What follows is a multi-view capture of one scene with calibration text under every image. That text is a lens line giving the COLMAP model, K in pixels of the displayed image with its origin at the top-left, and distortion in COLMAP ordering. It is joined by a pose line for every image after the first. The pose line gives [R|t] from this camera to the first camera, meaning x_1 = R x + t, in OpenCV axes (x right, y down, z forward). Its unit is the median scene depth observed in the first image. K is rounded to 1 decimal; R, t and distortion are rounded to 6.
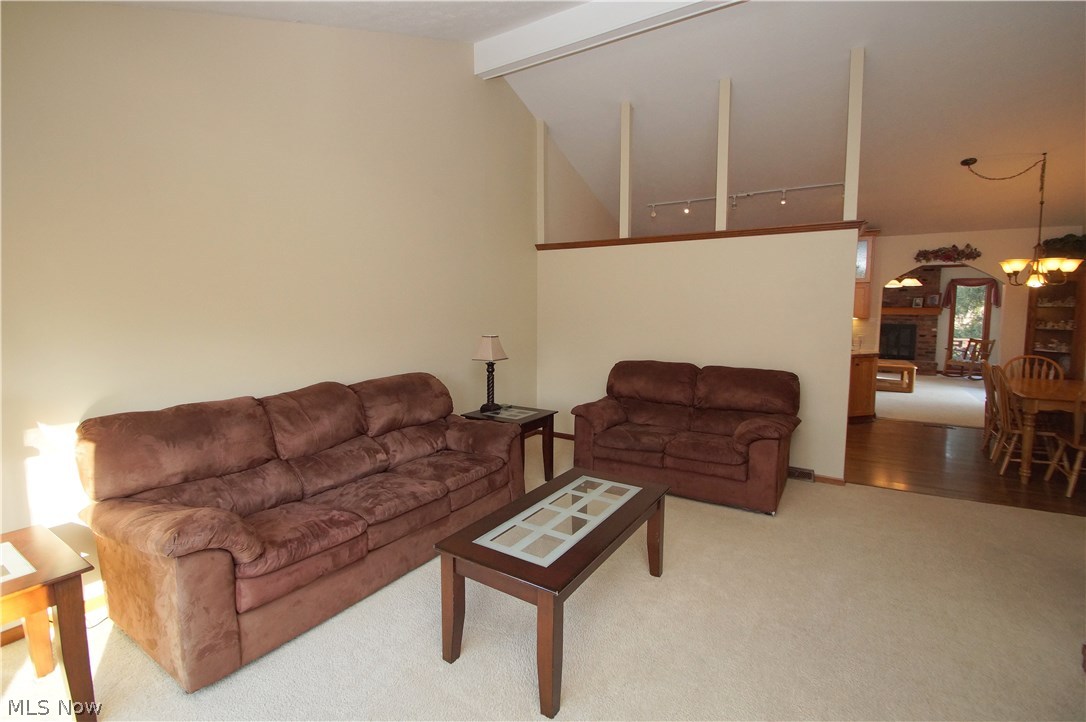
lens RADIAL K [[491.8, 0, 541.3], [0, 491.8, 349.2], [0, 0, 1]] dist [0.011006, -0.017468]
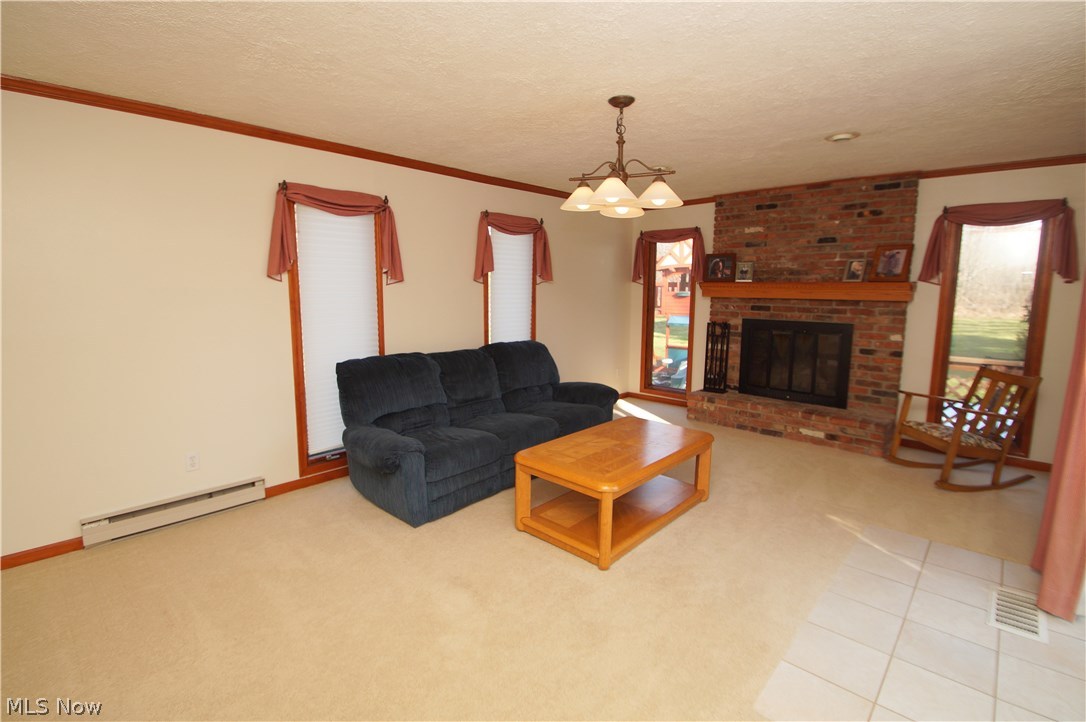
lens RADIAL K [[491.8, 0, 541.3], [0, 491.8, 349.2], [0, 0, 1]] dist [0.011006, -0.017468]
pose [[0.979723, 0.027117, -0.198515, 1.171864], [-0.017965, 0.998697, 0.047758, -0.087343], [0.199552, -0.043223, 0.978933, 1.082350]]
